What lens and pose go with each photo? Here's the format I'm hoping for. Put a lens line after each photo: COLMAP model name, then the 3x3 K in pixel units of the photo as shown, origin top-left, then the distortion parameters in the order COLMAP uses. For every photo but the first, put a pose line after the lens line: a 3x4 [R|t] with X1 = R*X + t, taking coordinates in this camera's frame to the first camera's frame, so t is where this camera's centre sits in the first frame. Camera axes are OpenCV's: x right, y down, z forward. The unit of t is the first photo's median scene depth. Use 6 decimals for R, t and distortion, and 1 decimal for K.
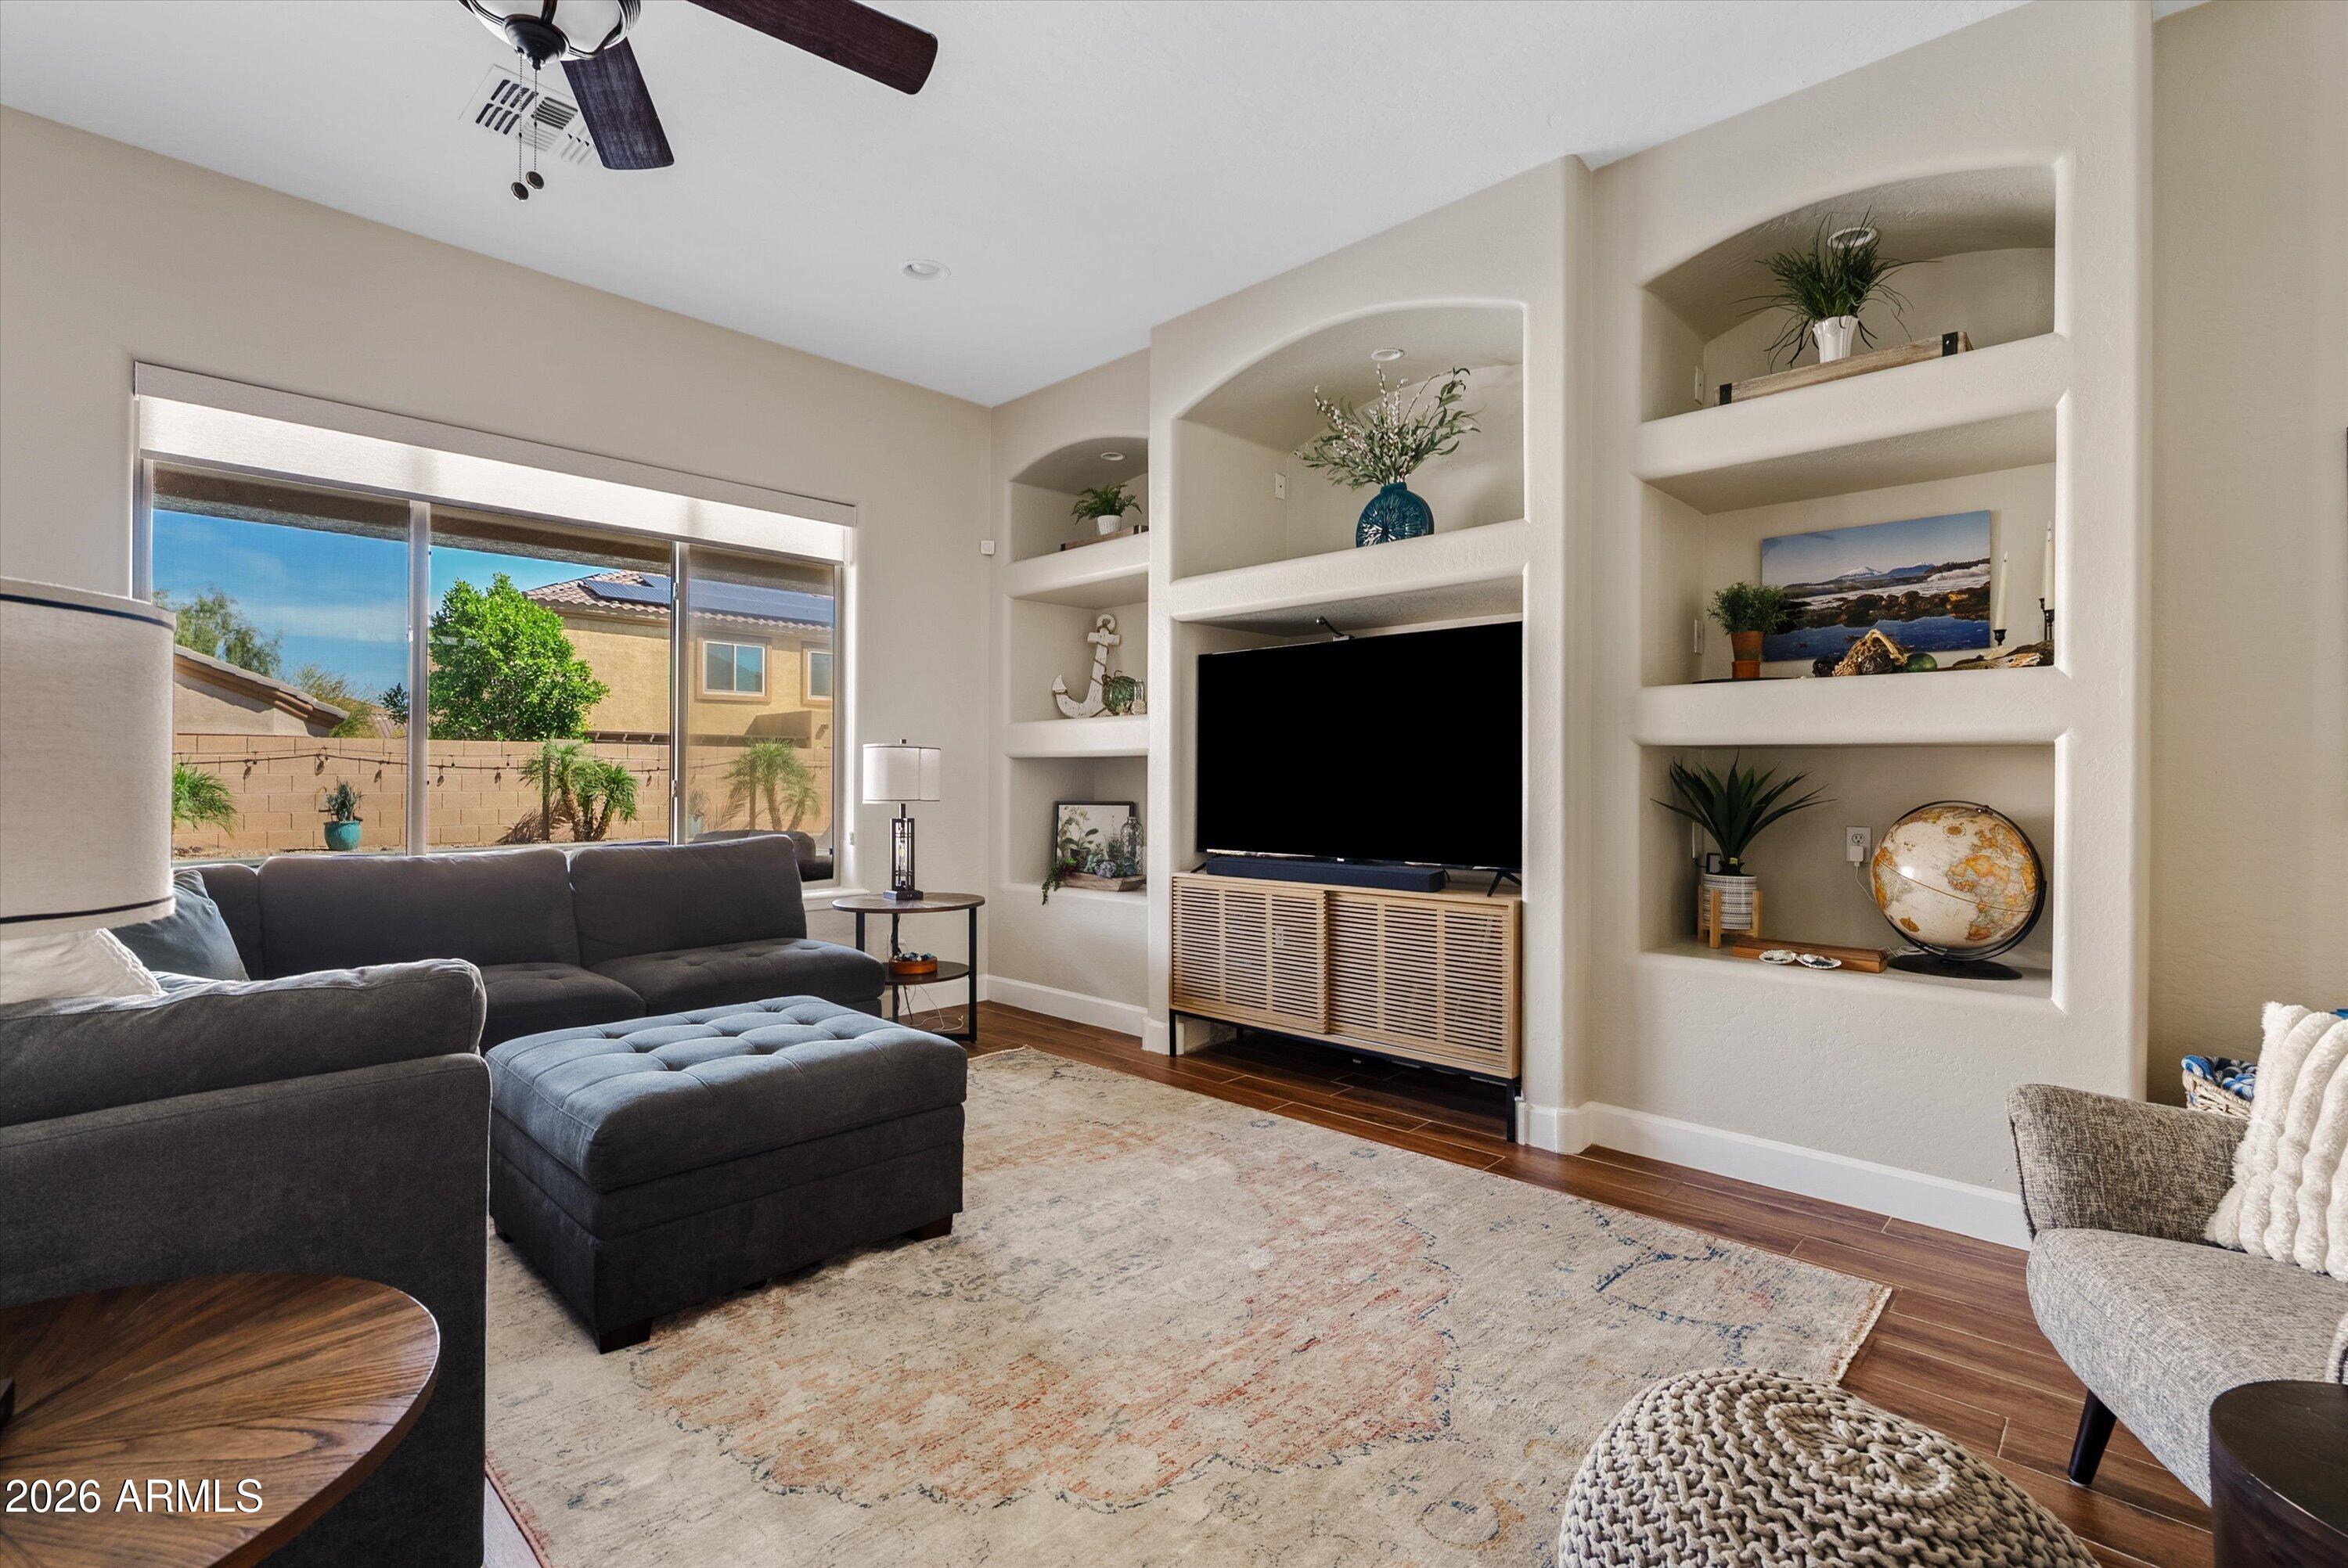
lens RADIAL K [[1075.5, 0, 1172.0], [0, 1075.5, 770.3], [0, 0, 1]] dist [-0.004885, 0.003031]
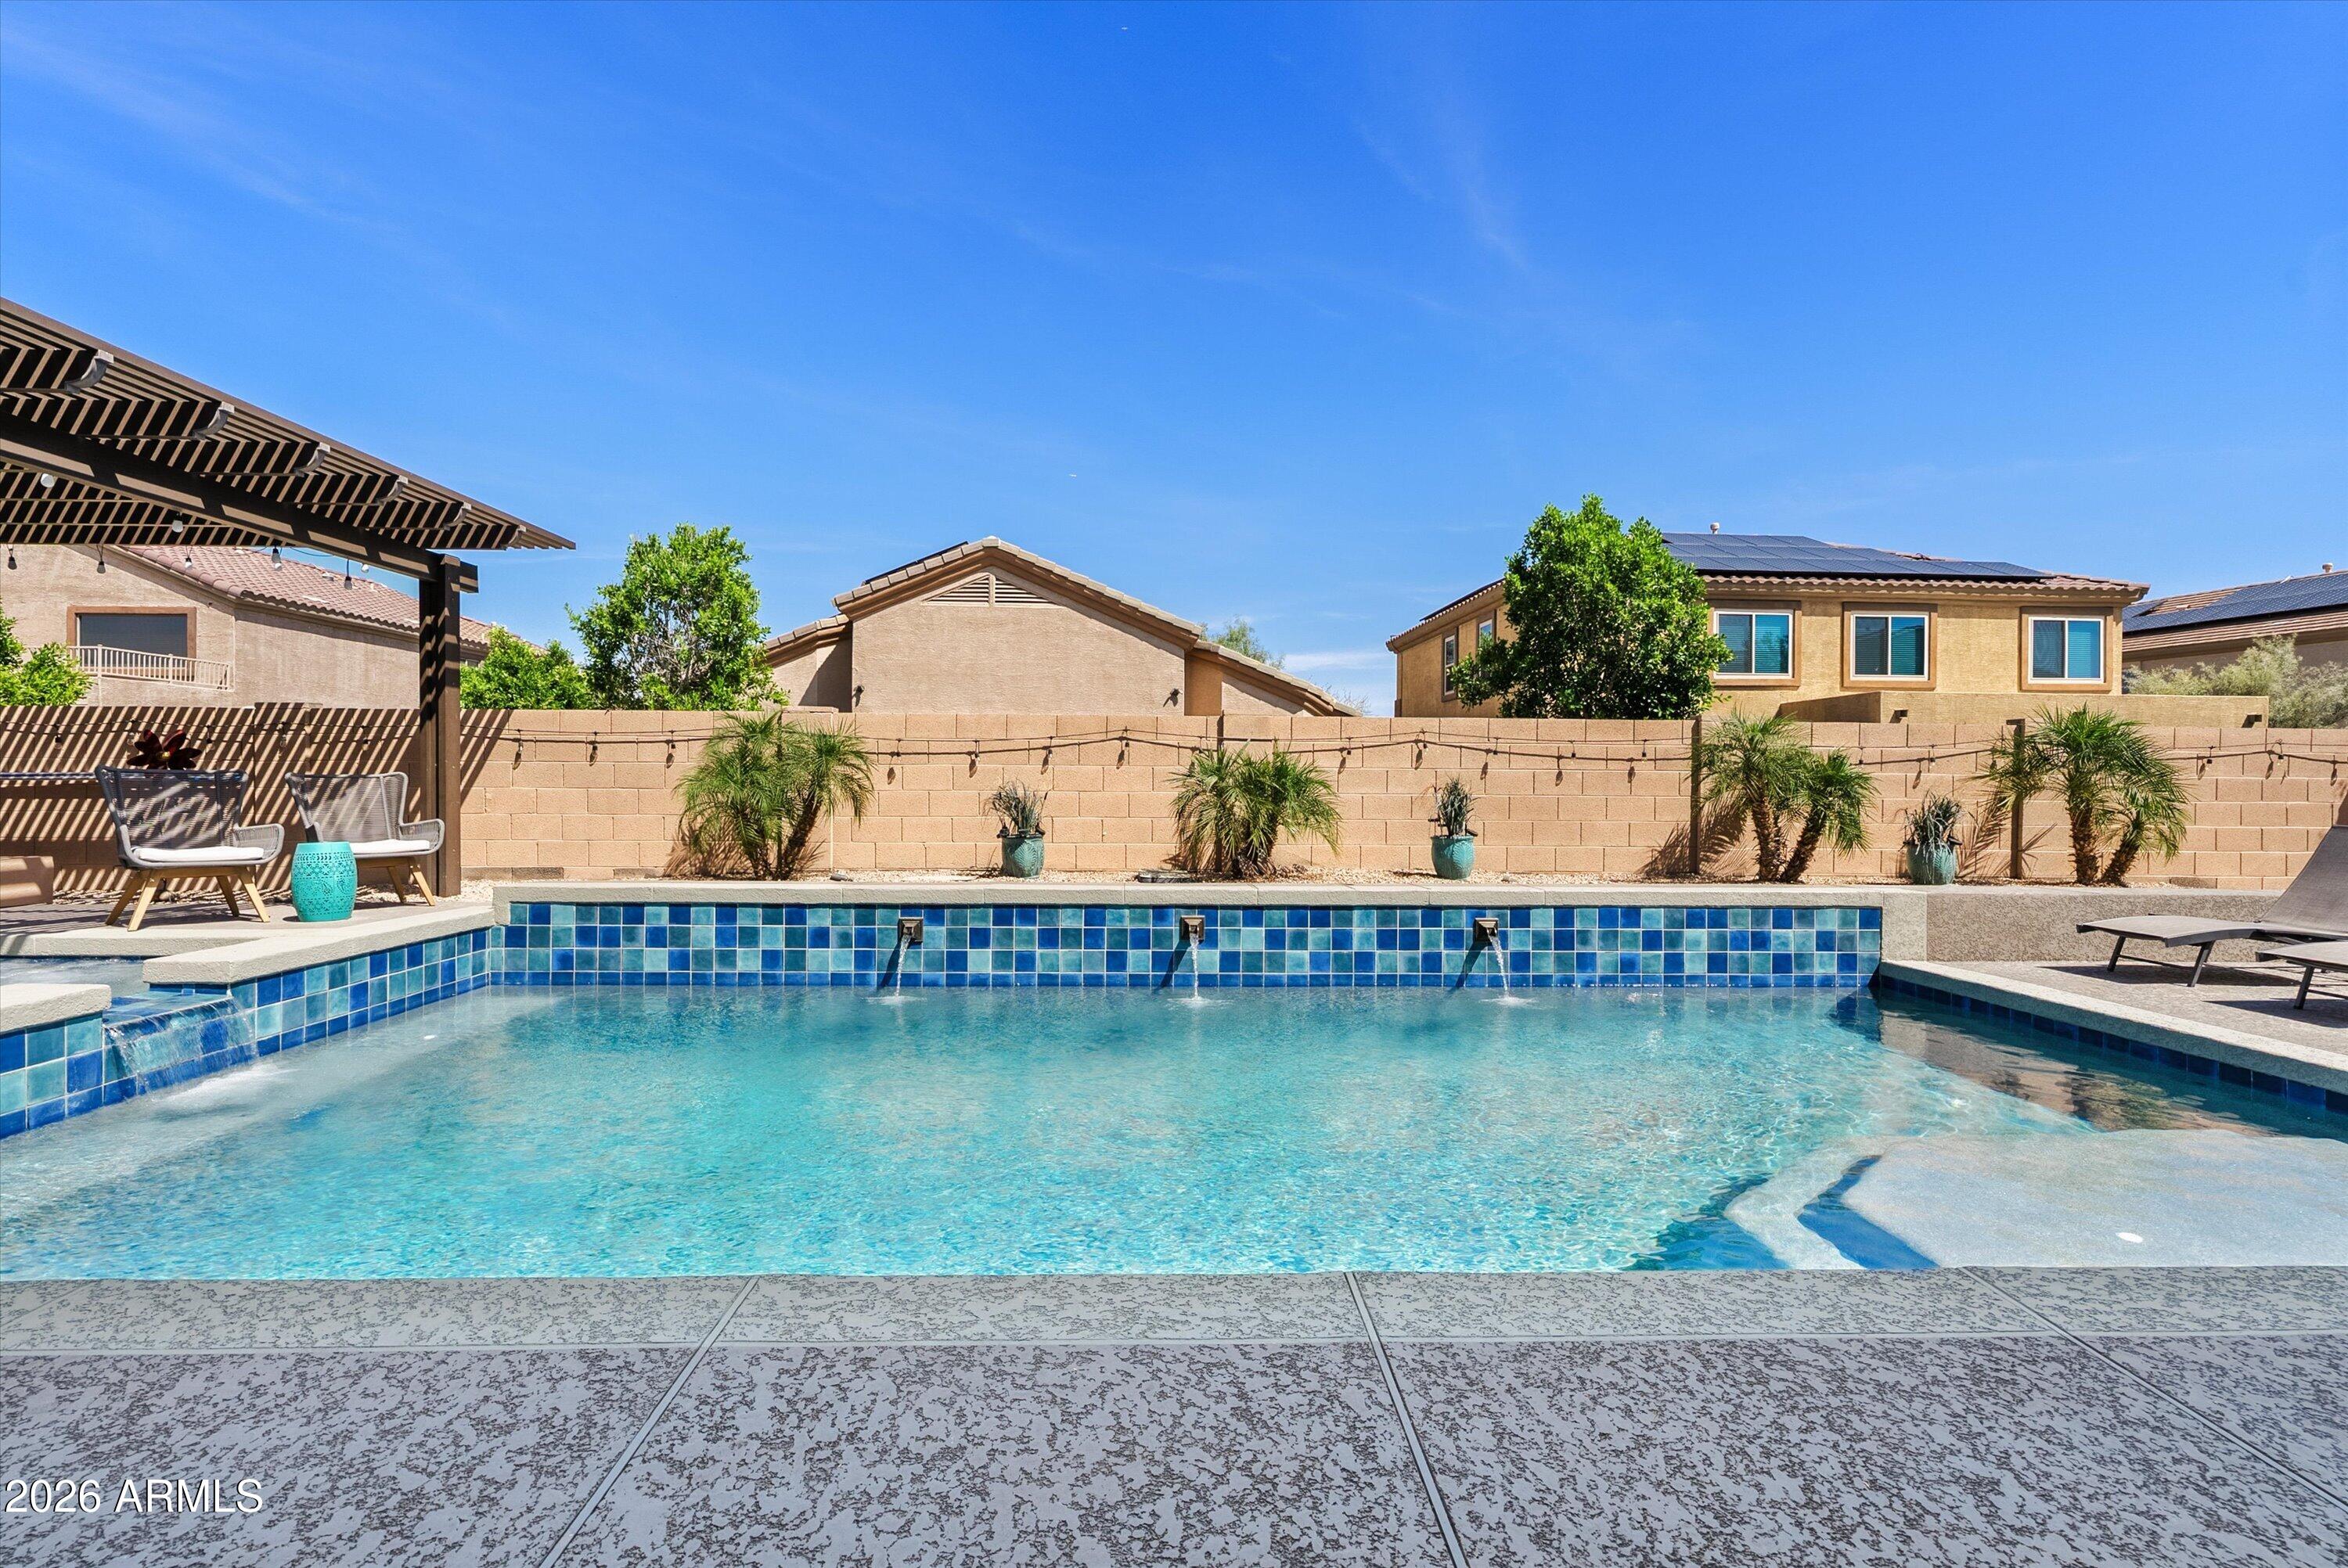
lens RADIAL K [[1138.8, 0, 1173.2], [0, 1138.8, 783.3], [0, 0, 1]] dist [-0.005756, -0.000236]
pose [[0.711484, 0.004364, -0.702689, -0.335100], [-0.001735, 0.999989, 0.004454, 0.009602], [0.702700, -0.001950, 0.711483, 0.306501]]
